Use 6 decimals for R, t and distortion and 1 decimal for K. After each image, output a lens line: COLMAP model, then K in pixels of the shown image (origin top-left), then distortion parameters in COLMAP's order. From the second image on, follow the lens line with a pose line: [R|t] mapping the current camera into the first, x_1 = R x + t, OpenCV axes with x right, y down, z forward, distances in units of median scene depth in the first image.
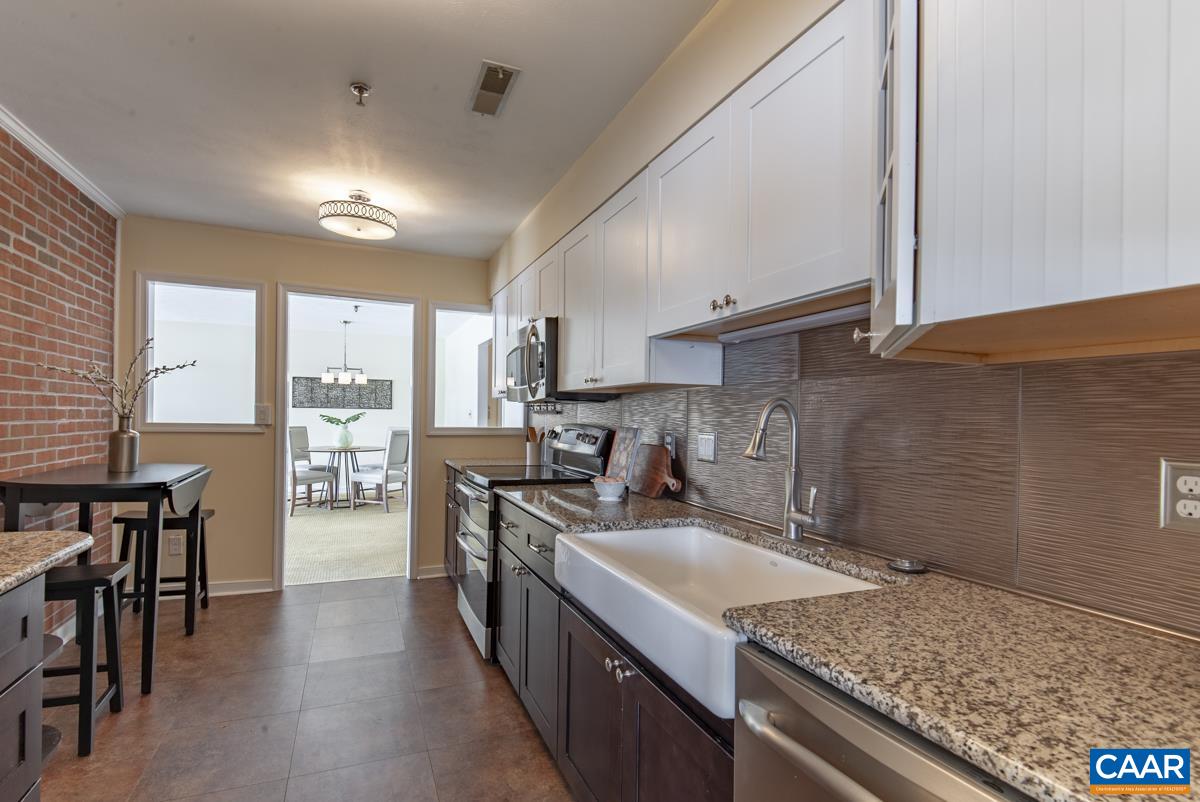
lens RADIAL K [[541.9, 0, 592.8], [0, 541.9, 416.9], [0, 0, 1]] dist [-0.020273, -0.003380]
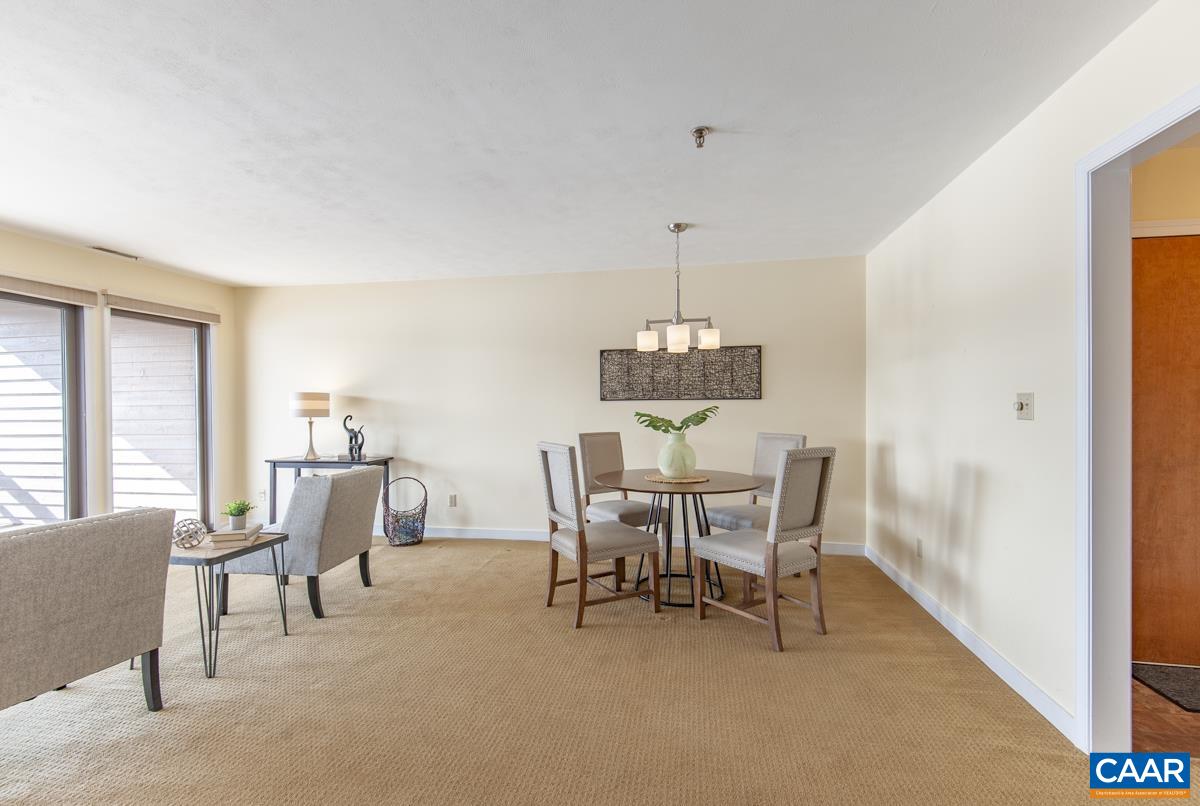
lens RADIAL K [[532.0, 0, 578.5], [0, 532.0, 403.2], [0, 0, 1]] dist [0.022273, -0.003884]
pose [[0.809514, -0.020328, -0.586748, -0.477667], [0.015919, 0.999793, -0.012675, -0.014932], [0.586884, 0.000920, 0.809670, 1.059392]]
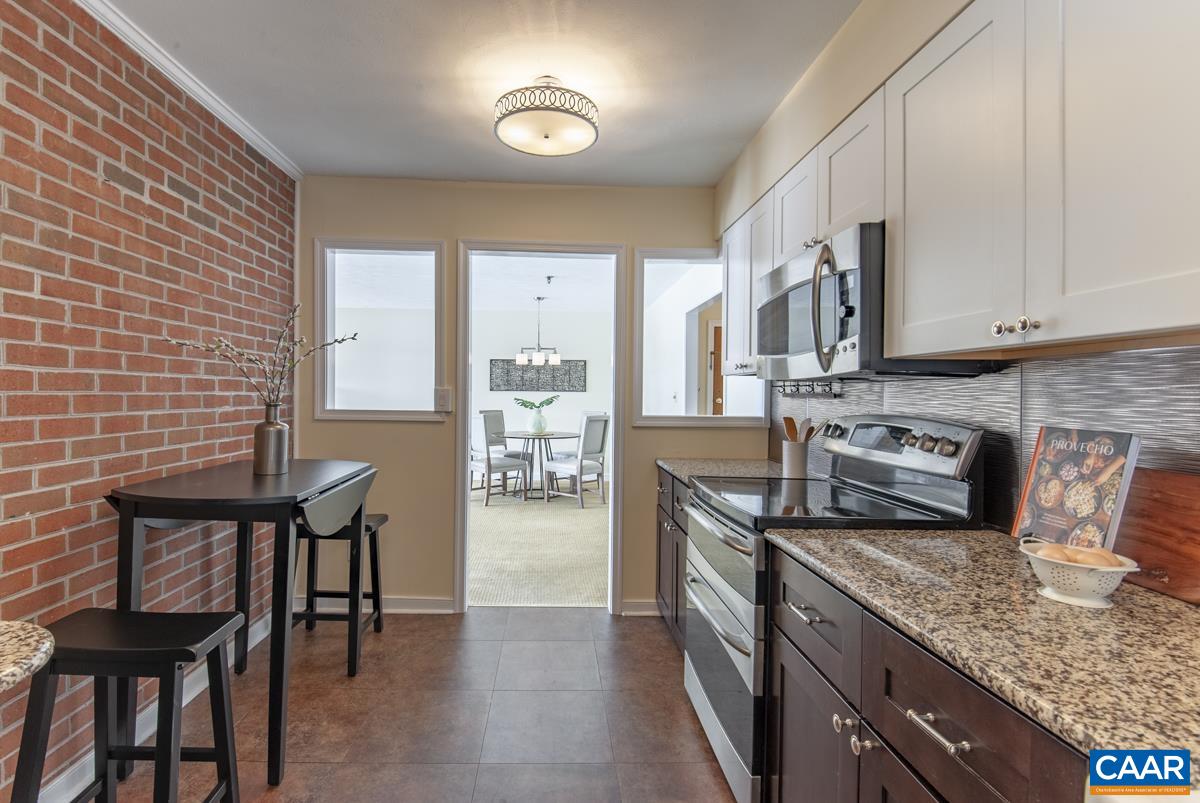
lens RADIAL K [[532.0, 0, 597.6], [0, 532.0, 393.9], [0, 0, 1]] dist [0.022273, -0.003884]
pose [[0.946383, -0.005555, -0.322999, -0.129571], [0.002950, 0.999959, -0.008553, -0.006075], [0.323033, 0.007142, 0.946361, 0.317708]]
